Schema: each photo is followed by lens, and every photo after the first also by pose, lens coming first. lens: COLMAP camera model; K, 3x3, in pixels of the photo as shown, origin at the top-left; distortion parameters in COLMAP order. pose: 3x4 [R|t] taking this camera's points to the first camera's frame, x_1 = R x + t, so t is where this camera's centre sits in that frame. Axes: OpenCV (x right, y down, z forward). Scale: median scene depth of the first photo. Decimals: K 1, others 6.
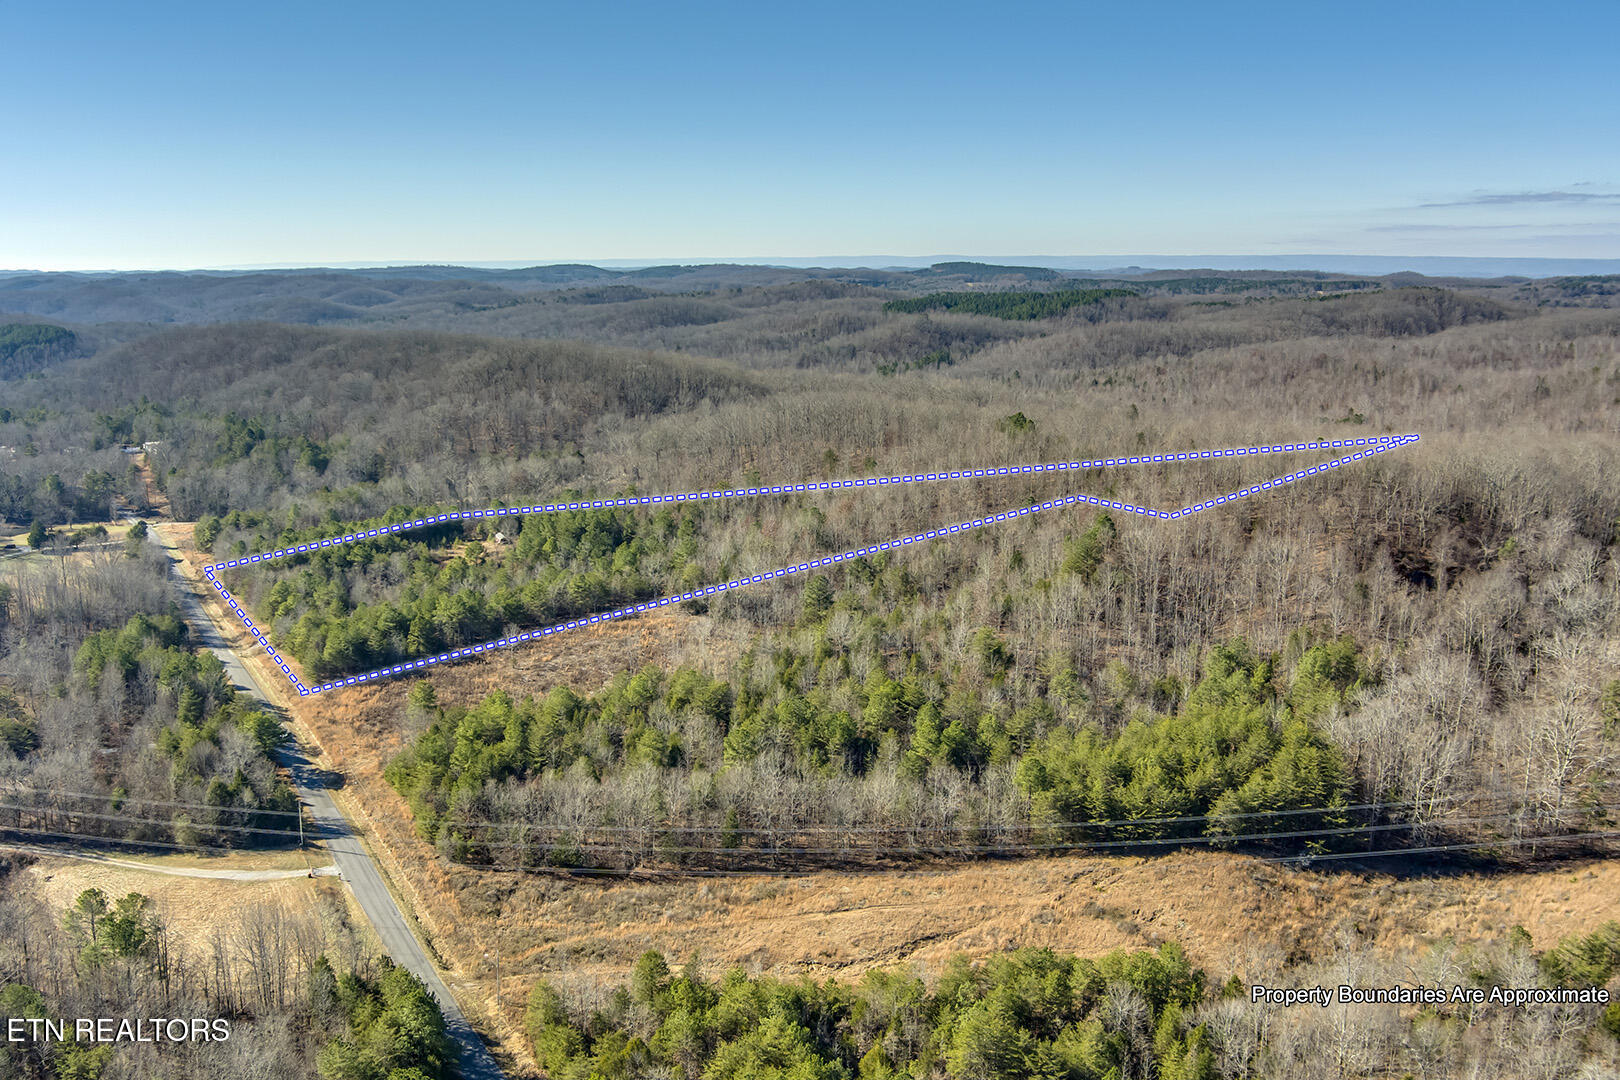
lens RADIAL K [[1394.4, 0, 810.0], [0, 1394.4, 540.0], [0, 0, 1]] dist [-0.067096, 0.001380]
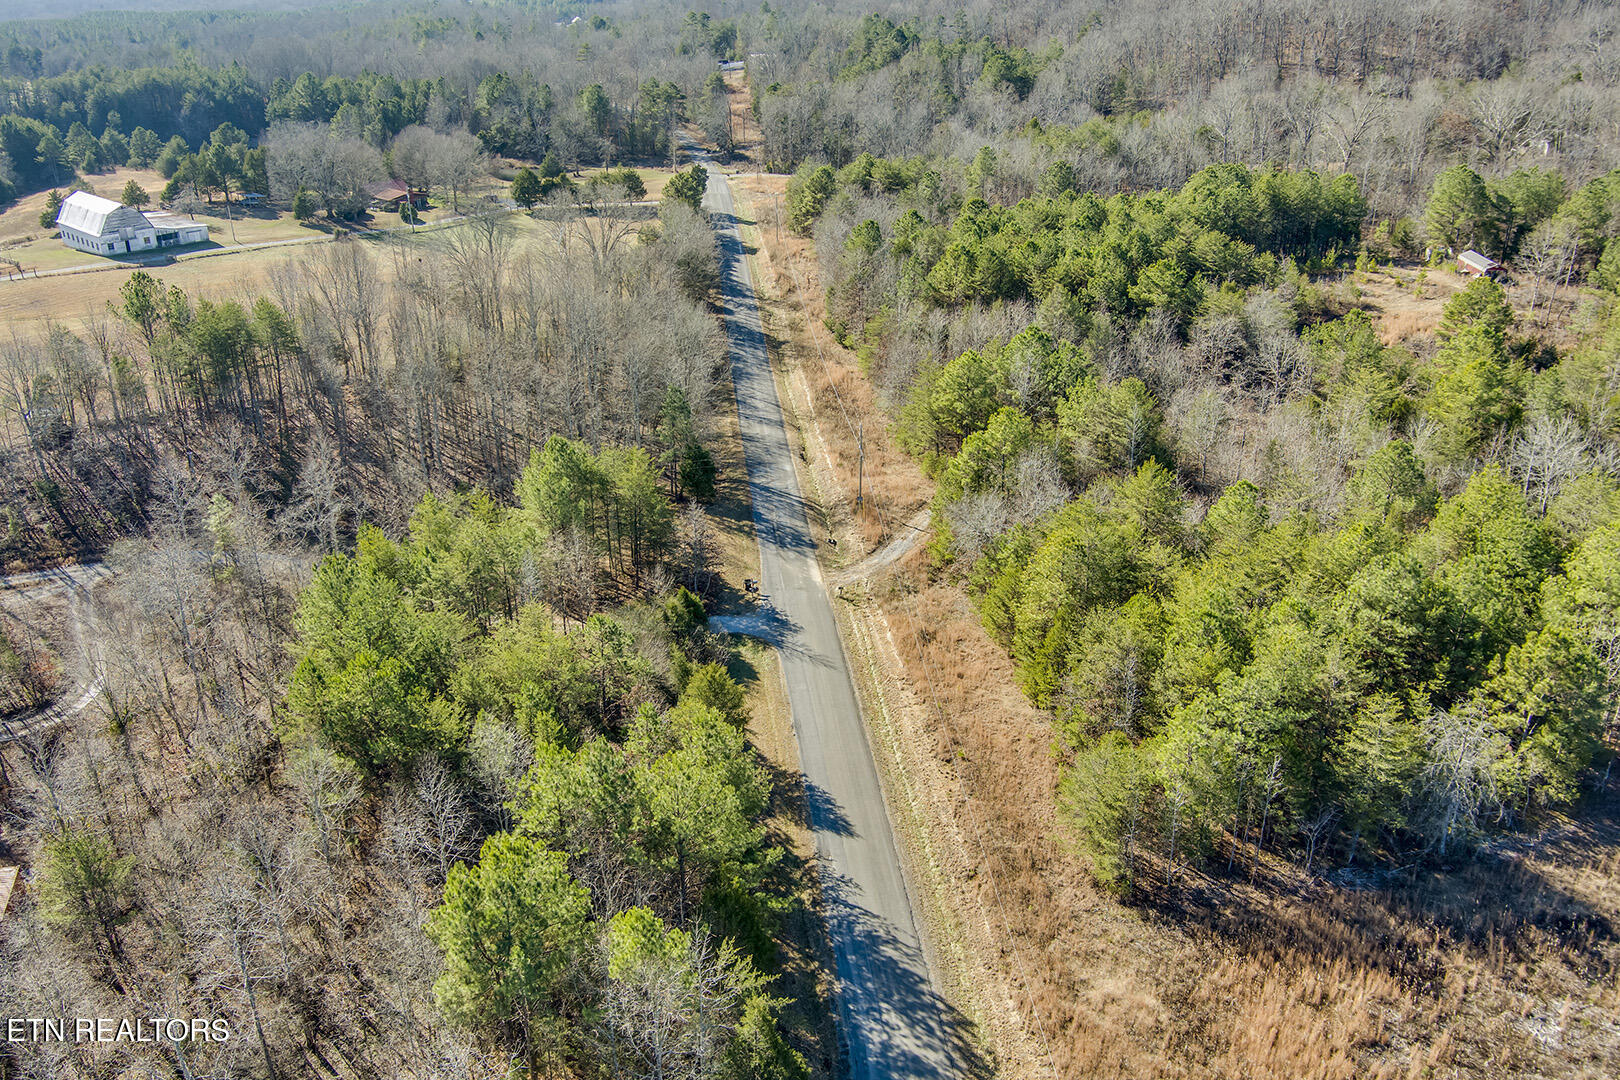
lens RADIAL K [[1394.4, 0, 810.0], [0, 1394.4, 540.0], [0, 0, 1]] dist [-0.067096, 0.001380]
pose [[0.904329, 0.163959, -0.394088, -0.218562], [-0.072031, 0.968660, 0.237716, -0.004379], [0.420713, -0.186587, 0.887798, 0.529547]]
